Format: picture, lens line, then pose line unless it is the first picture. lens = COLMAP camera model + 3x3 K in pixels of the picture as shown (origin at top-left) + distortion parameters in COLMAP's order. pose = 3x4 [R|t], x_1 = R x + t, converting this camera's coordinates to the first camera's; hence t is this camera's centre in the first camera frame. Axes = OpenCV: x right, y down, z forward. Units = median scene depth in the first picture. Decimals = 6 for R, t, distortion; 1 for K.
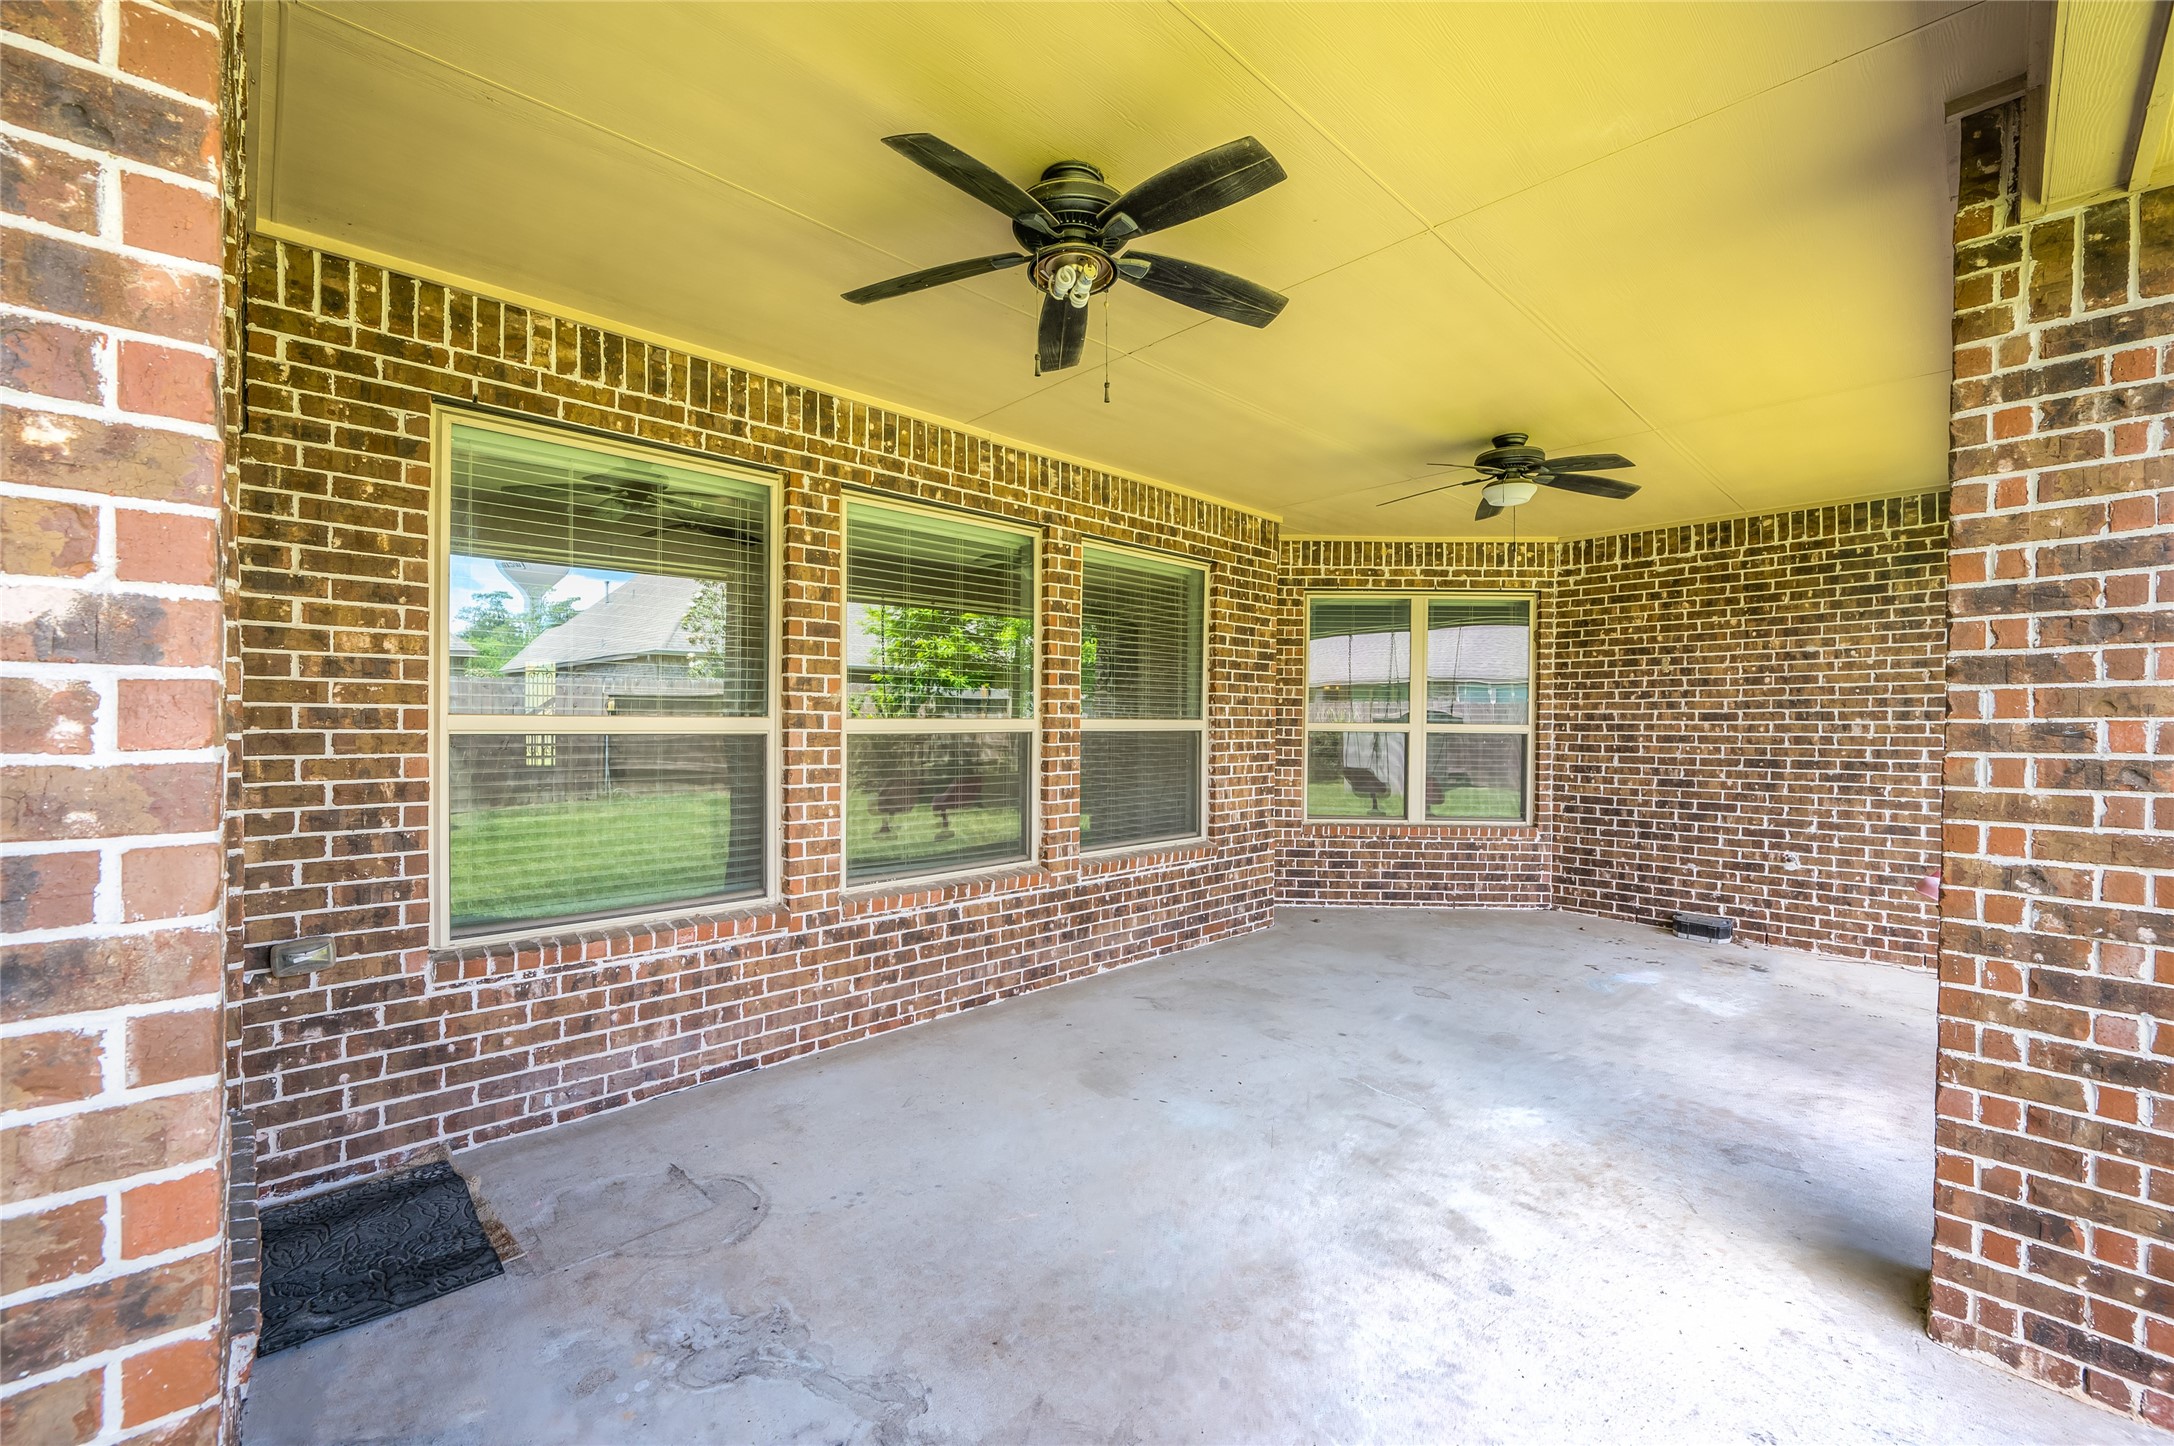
lens RADIAL K [[878.2, 0, 1081.7], [0, 878.2, 726.6], [0, 0, 1]] dist [0.001892, 0.001533]
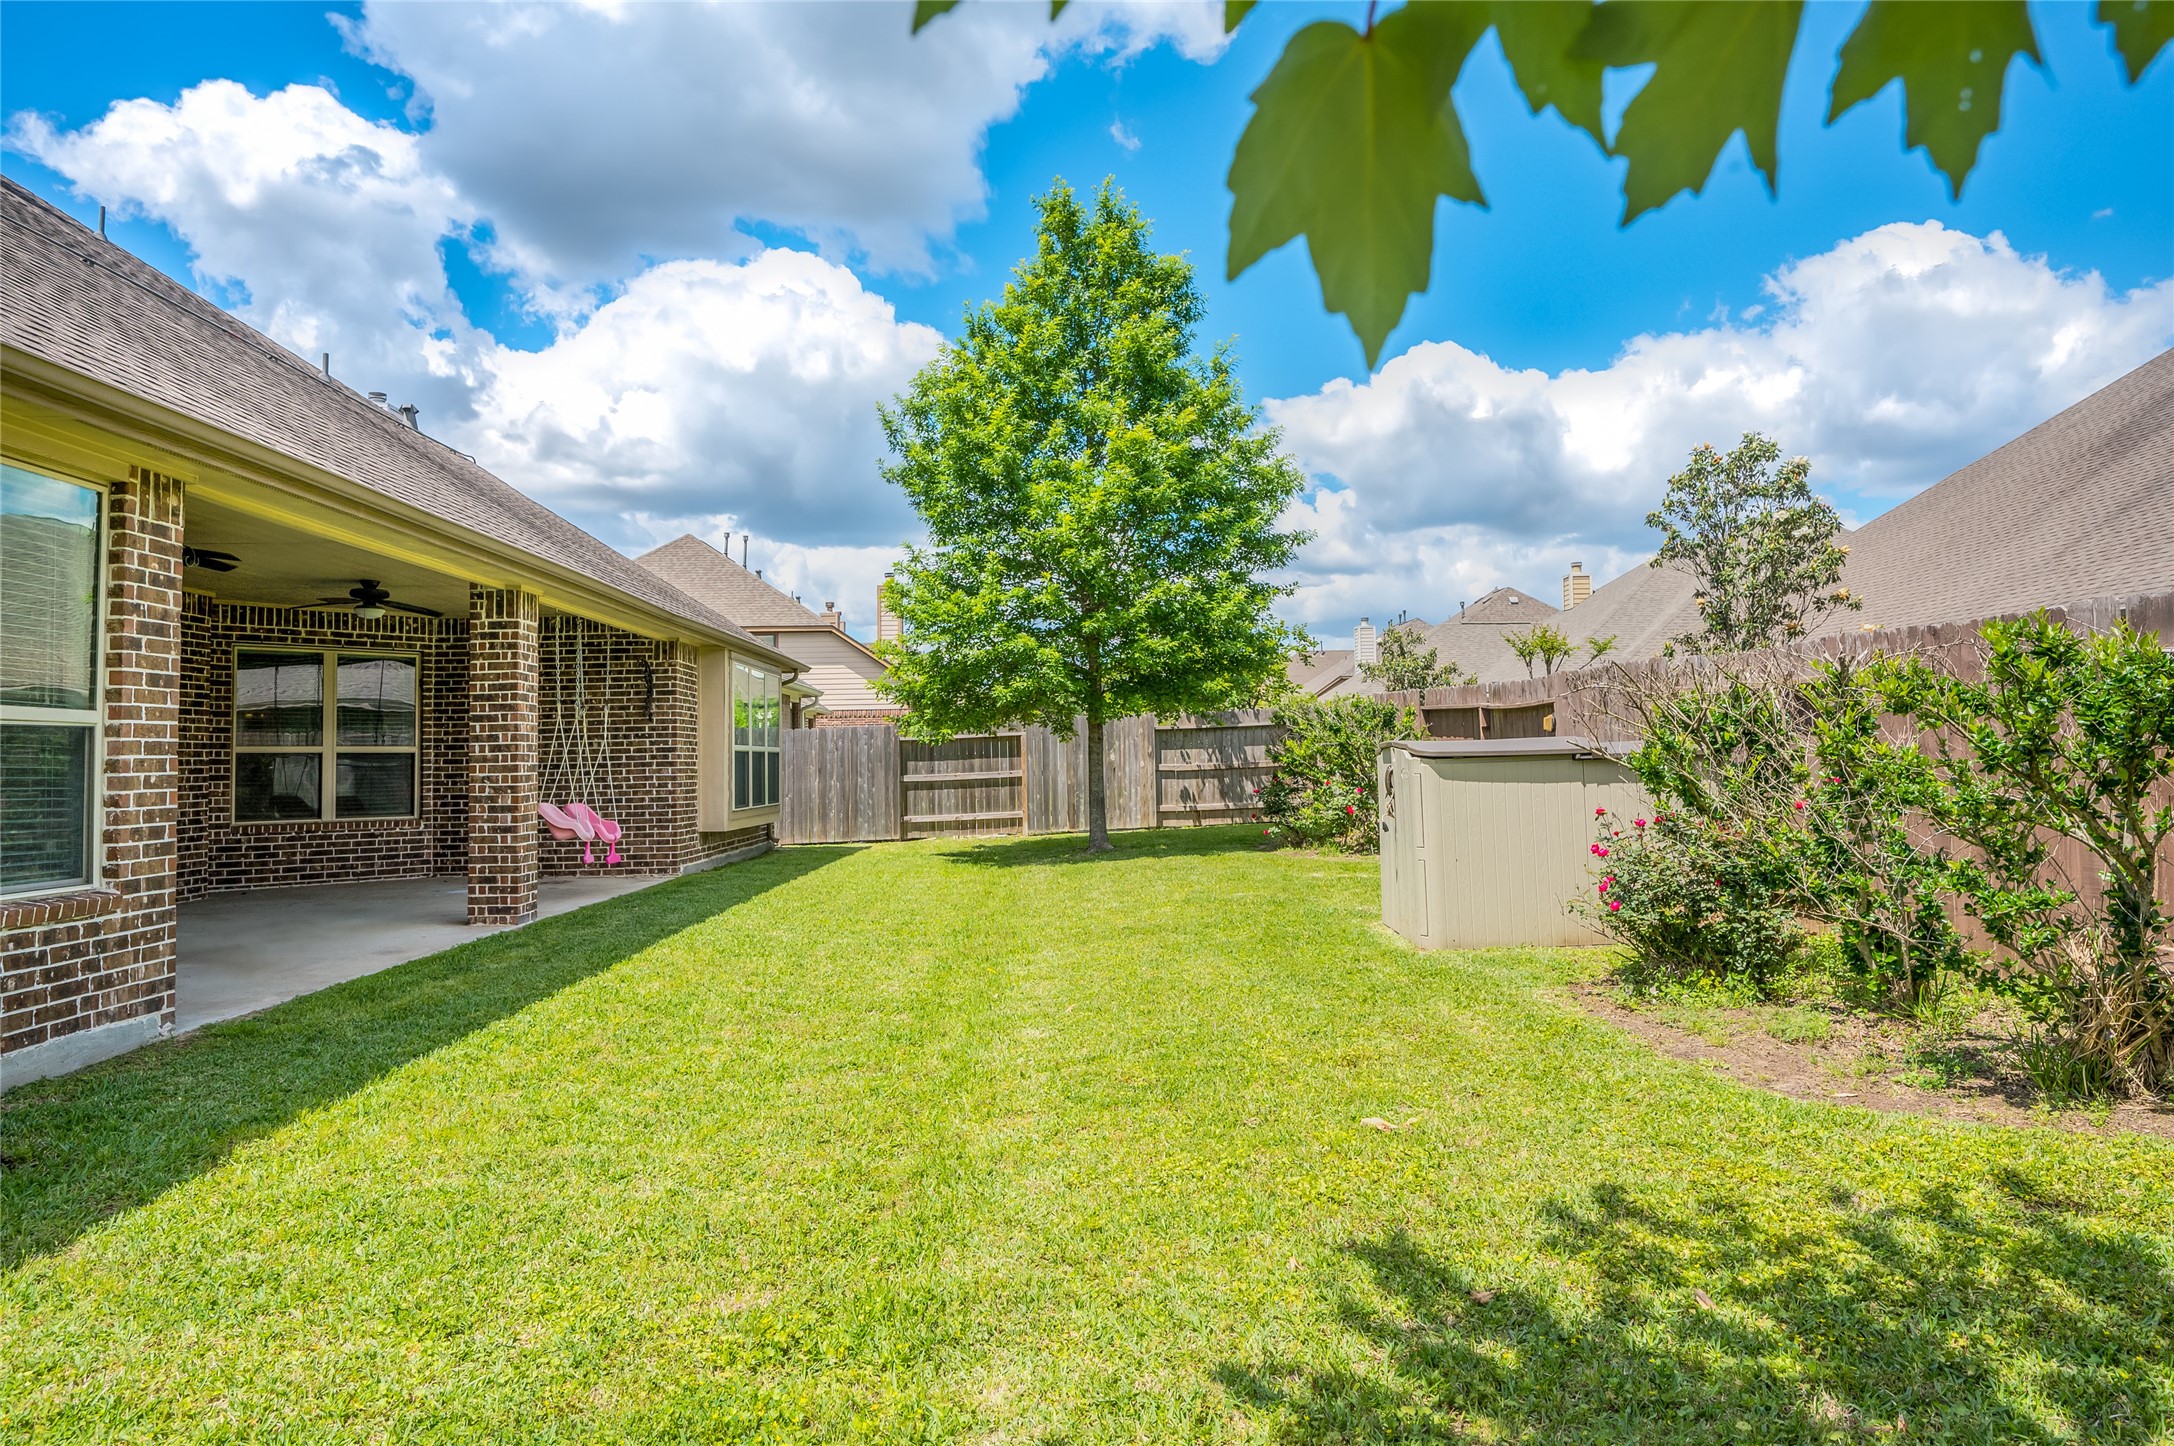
lens RADIAL K [[1365.6, 0, 1090.2], [0, 1365.6, 705.7], [0, 0, 1]] dist [0.005102, -0.000350]
pose [[0.677005, 0.011814, 0.735883, -0.398443], [0.023964, 0.998987, -0.038085, 0.045975], [-0.735588, 0.043418, 0.676037, -1.374778]]
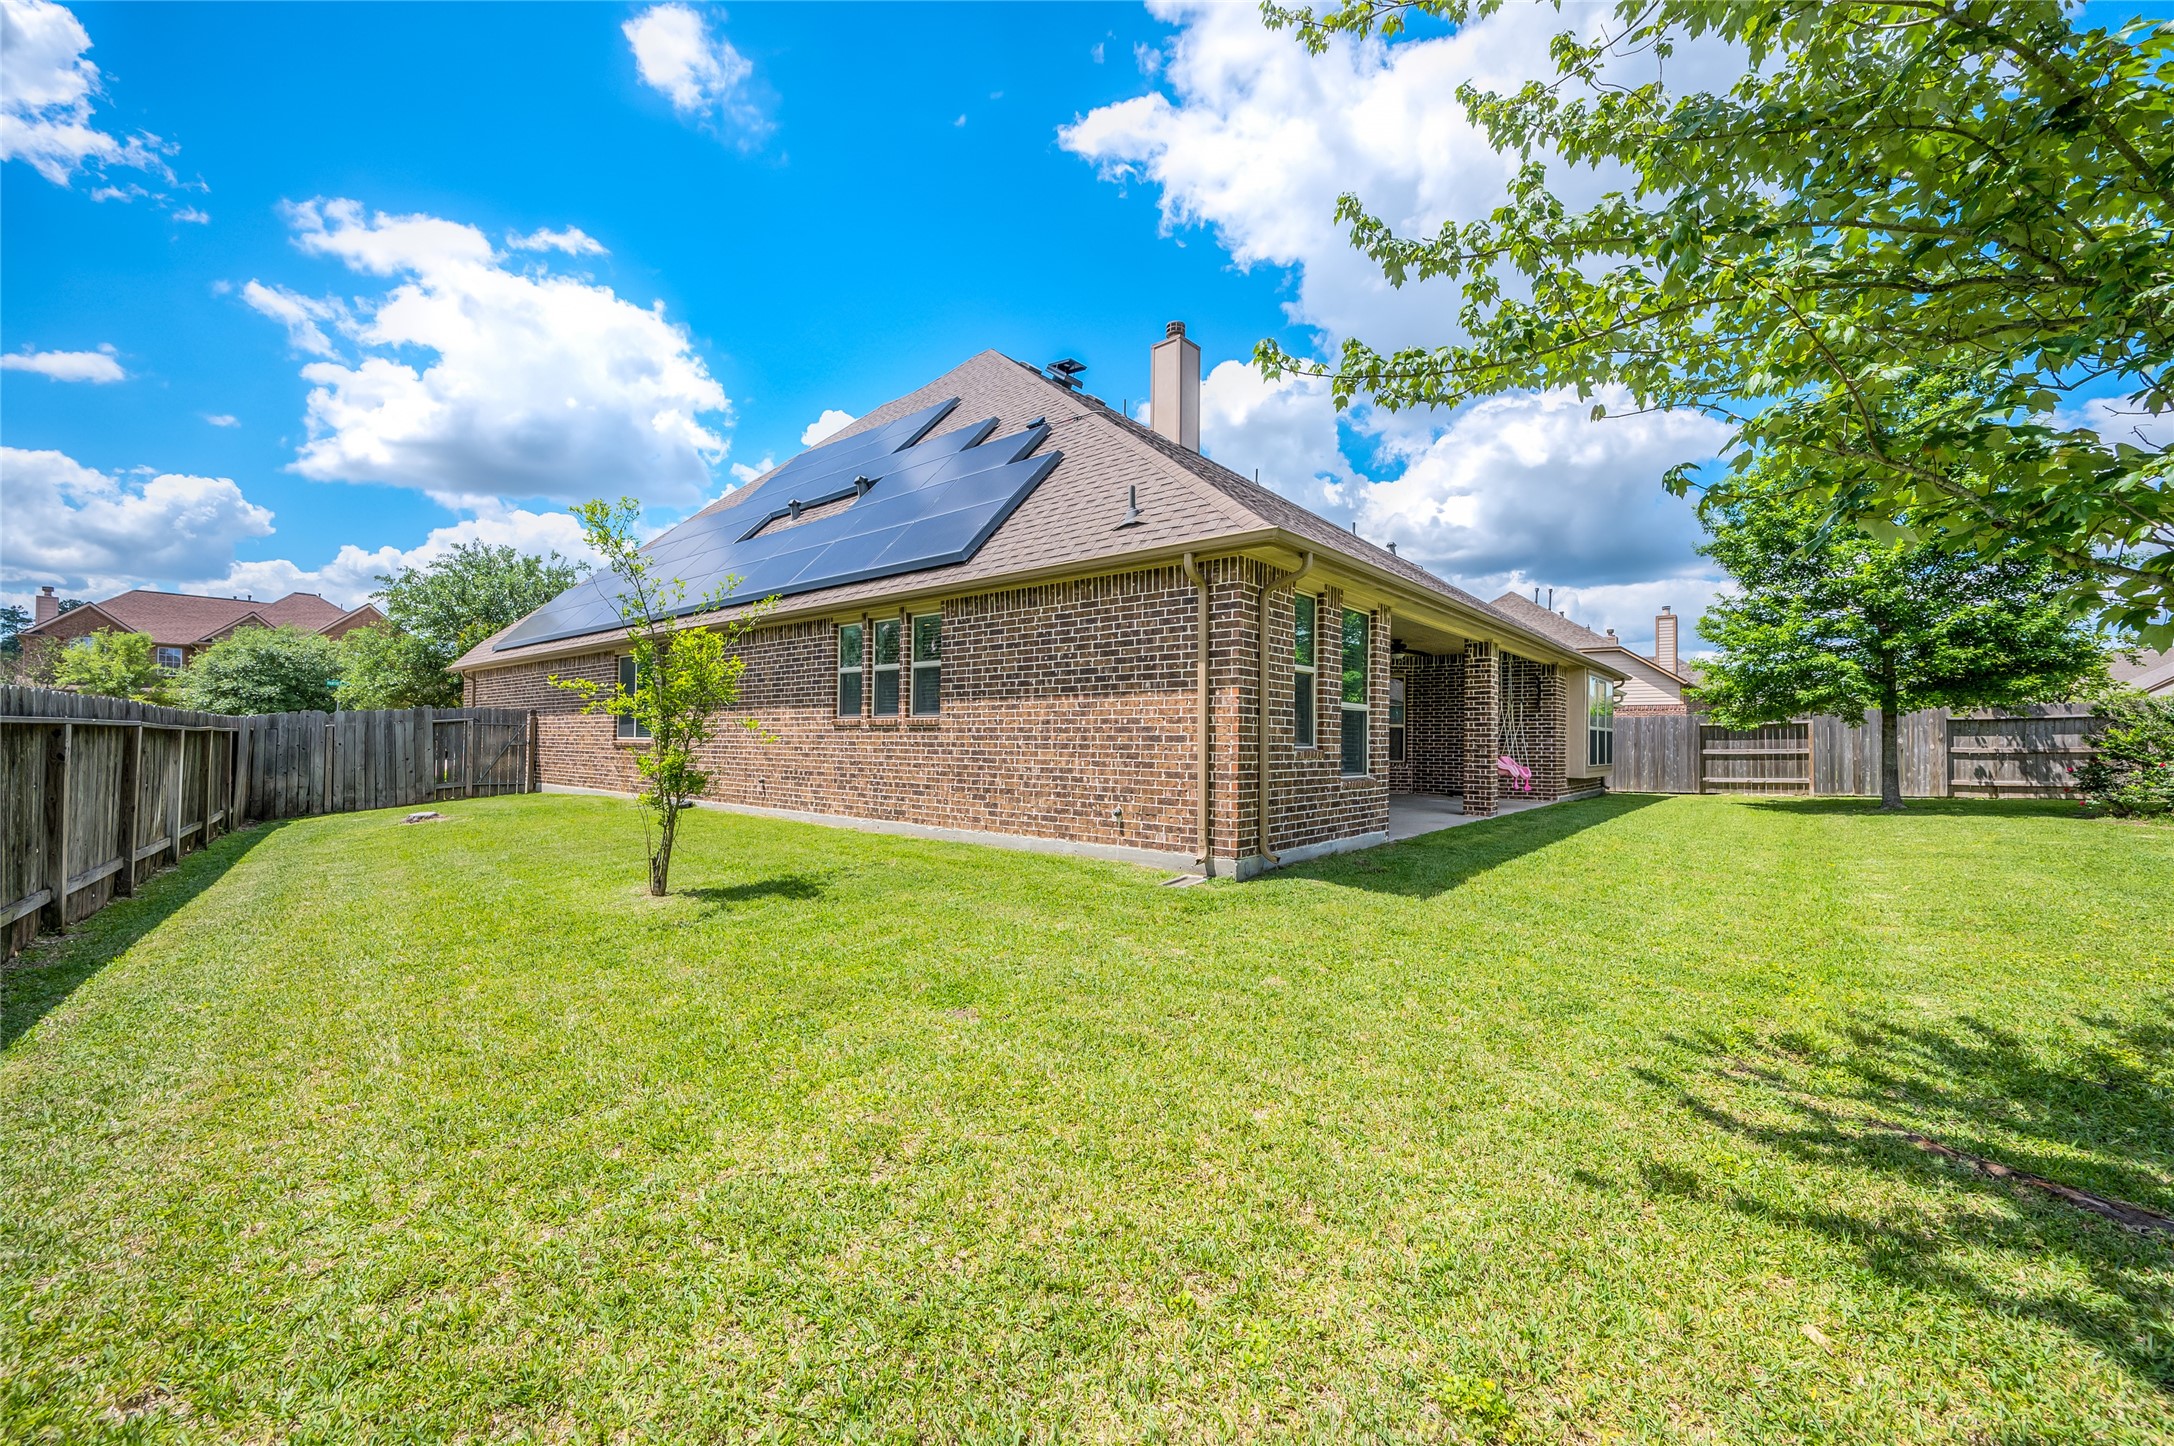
lens RADIAL K [[878.2, 0, 1073.8], [0, 878.2, 715.9], [0, 0, 1]] dist [0.001892, 0.001533]
pose [[0.994110, 0.007289, 0.108133, -0.831984], [-0.004089, 0.999548, -0.029781, 0.061770], [-0.108301, 0.029163, 0.993690, -1.660159]]
